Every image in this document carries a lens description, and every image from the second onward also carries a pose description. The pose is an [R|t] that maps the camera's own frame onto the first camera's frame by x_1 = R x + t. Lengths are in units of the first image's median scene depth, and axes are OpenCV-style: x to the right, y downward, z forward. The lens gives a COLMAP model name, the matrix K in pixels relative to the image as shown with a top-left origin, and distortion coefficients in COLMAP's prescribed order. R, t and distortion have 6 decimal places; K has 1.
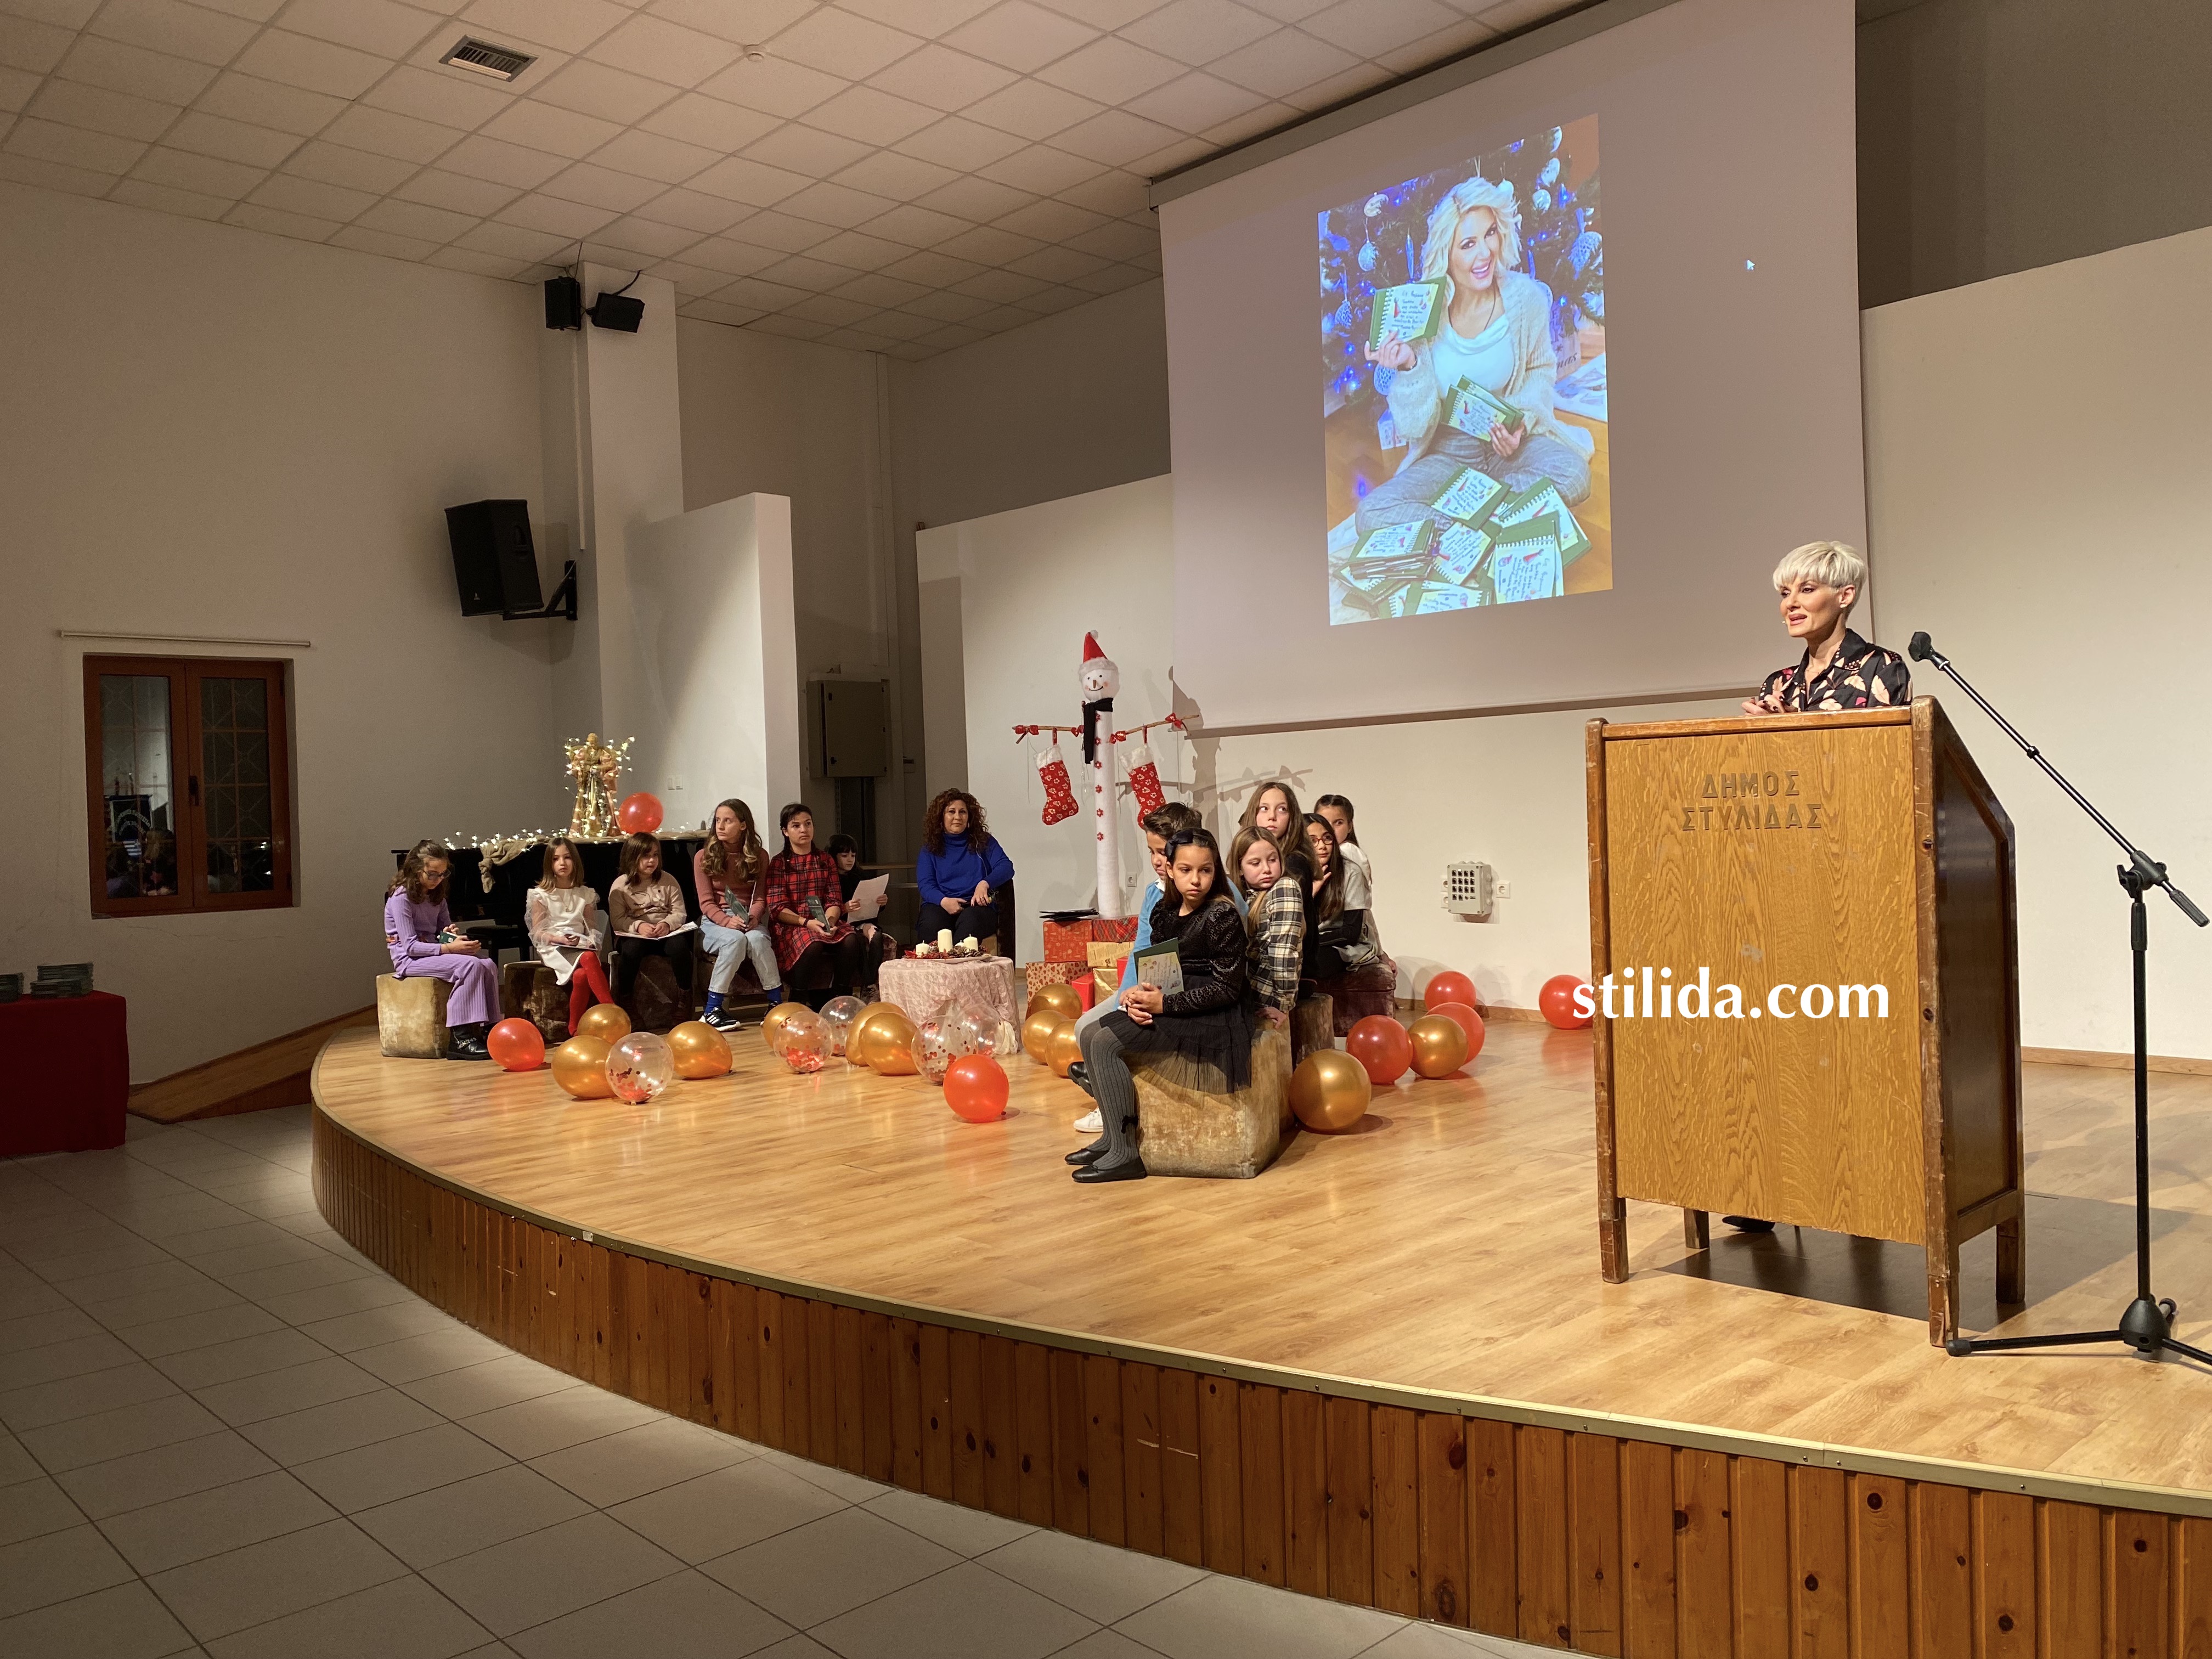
lens RADIAL K [[1696.0, 0, 1106.0], [0, 1696.0, 829.5], [0, 0, 1]] dist [-0.008482, -0.005503]
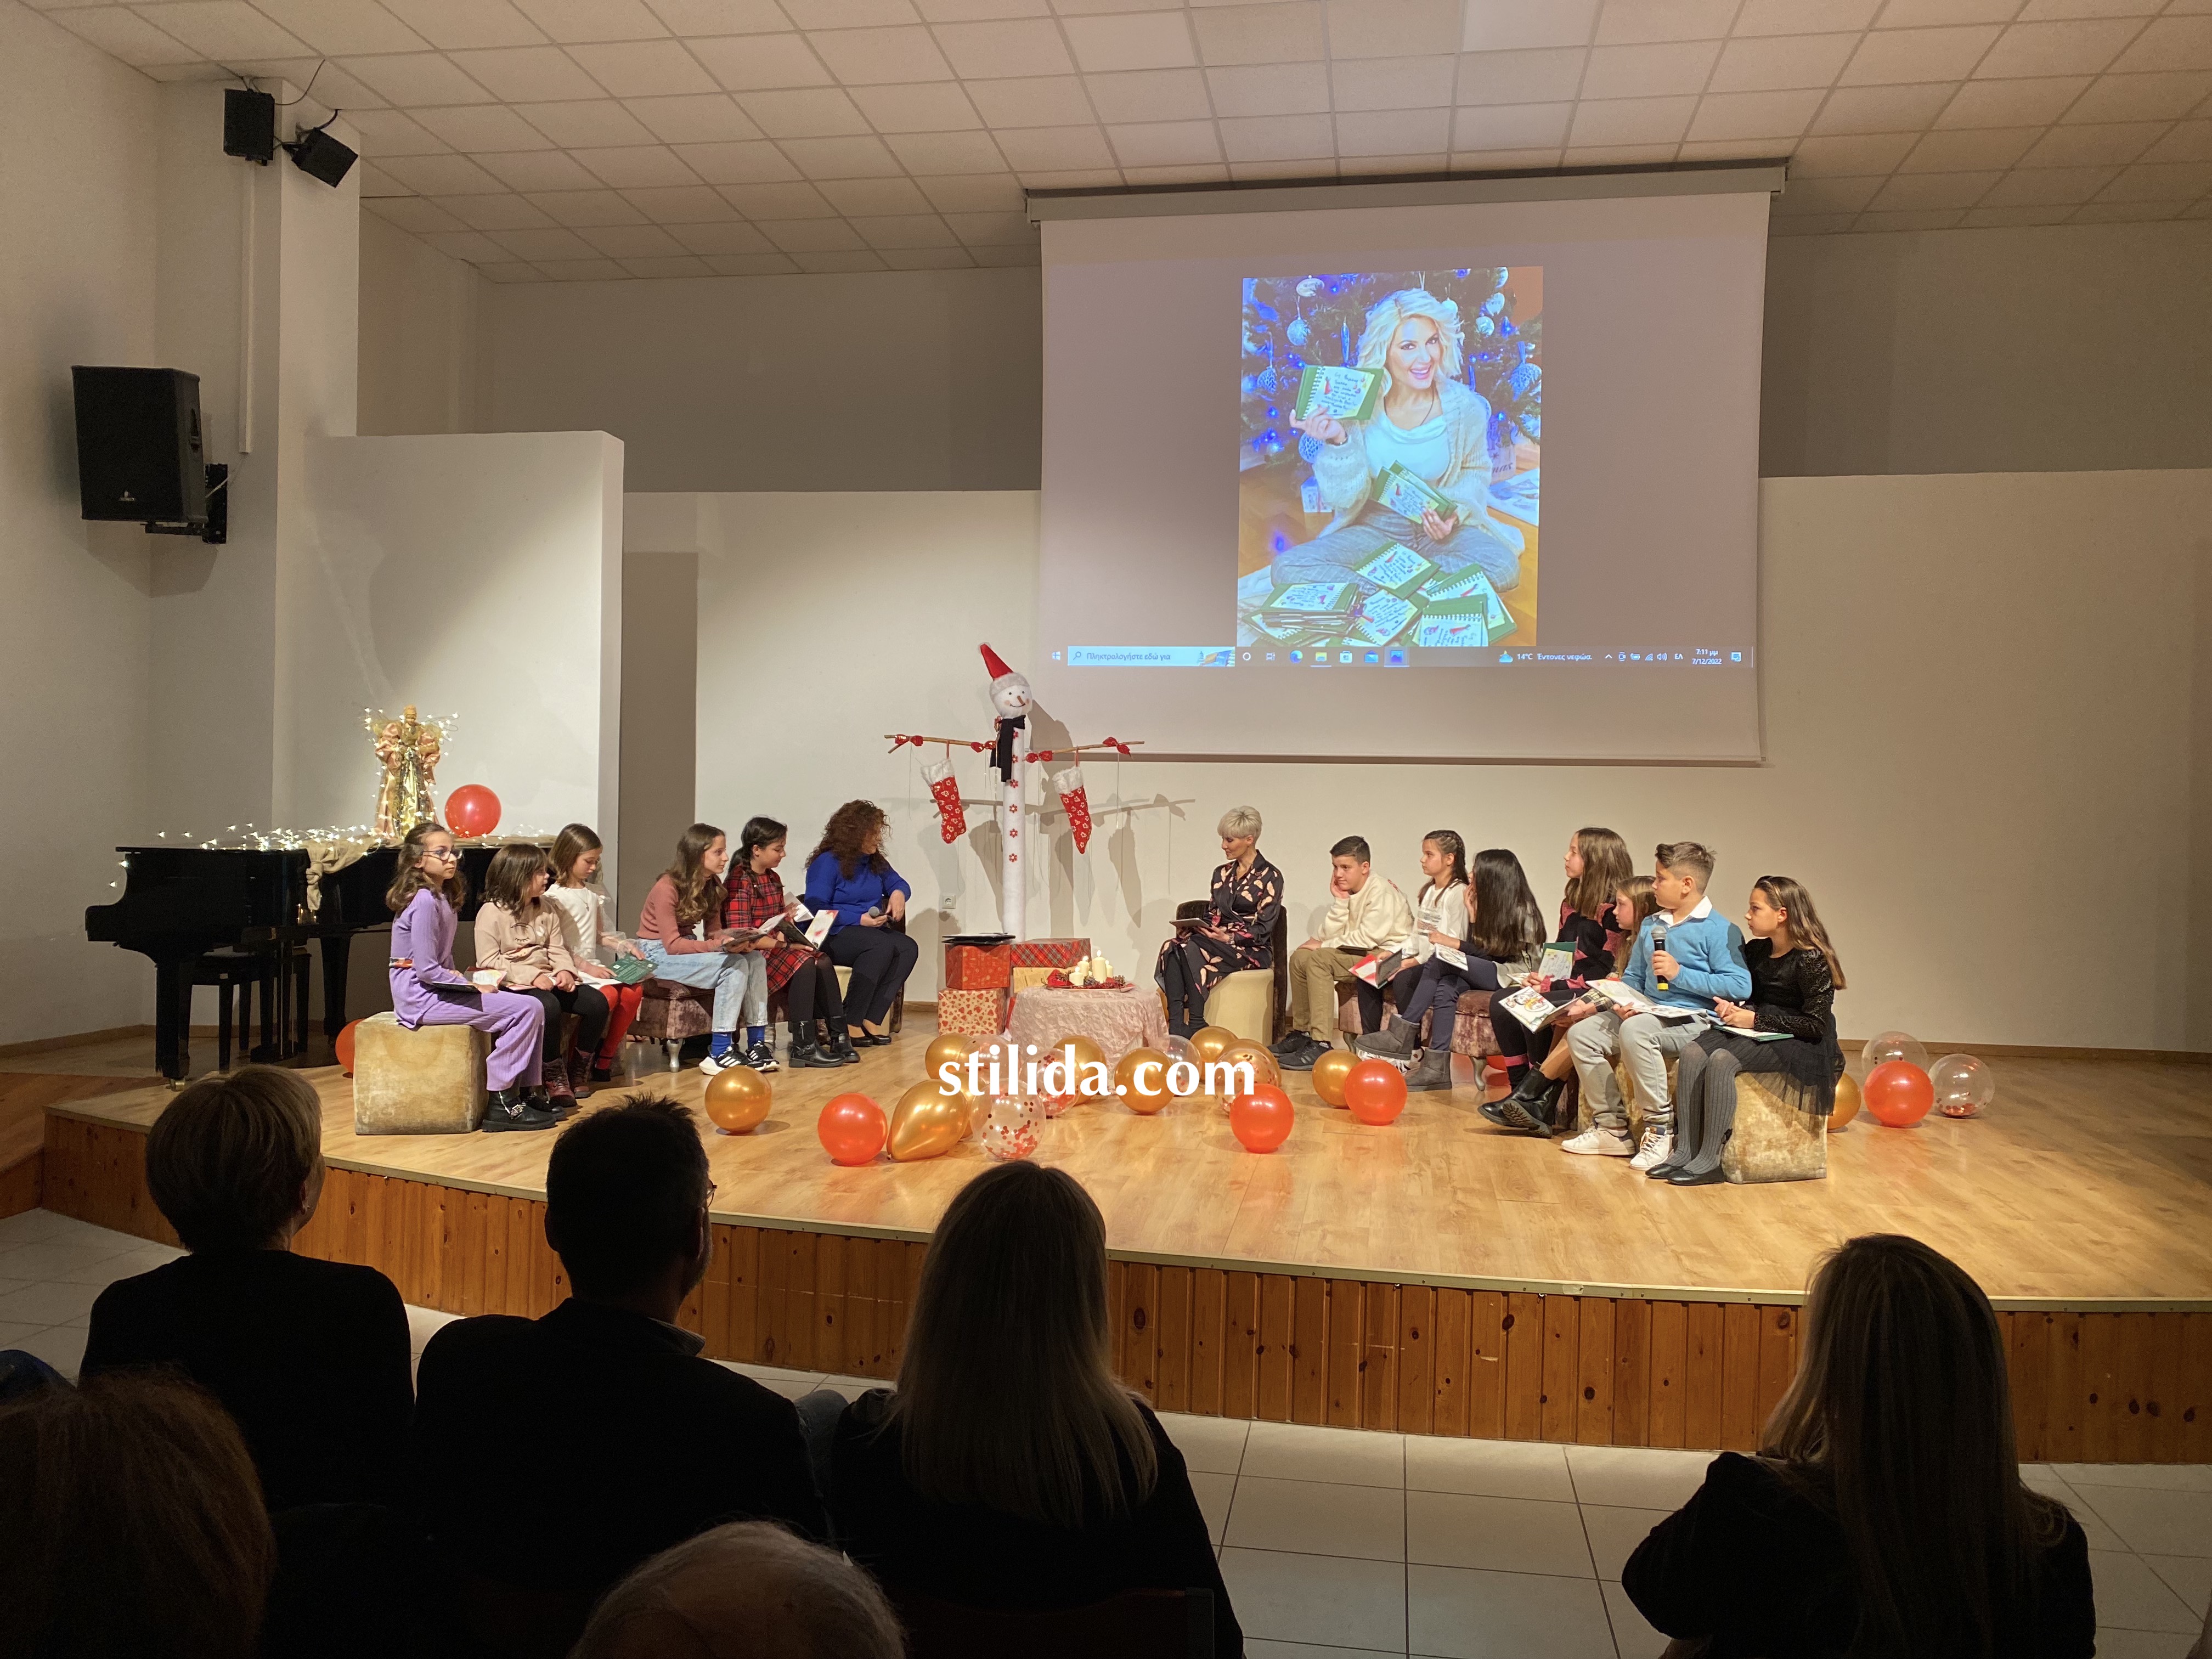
lens RADIAL K [[1684.2, 0, 1106.0], [0, 1684.2, 829.5], [0, 0, 1]] dist [0.020208, -0.007365]
pose [[0.797183, 0.036774, 0.602616, -0.606253], [-0.035215, 0.999276, -0.014394, 0.000444], [-0.602710, -0.009746, 0.797901, 0.215654]]
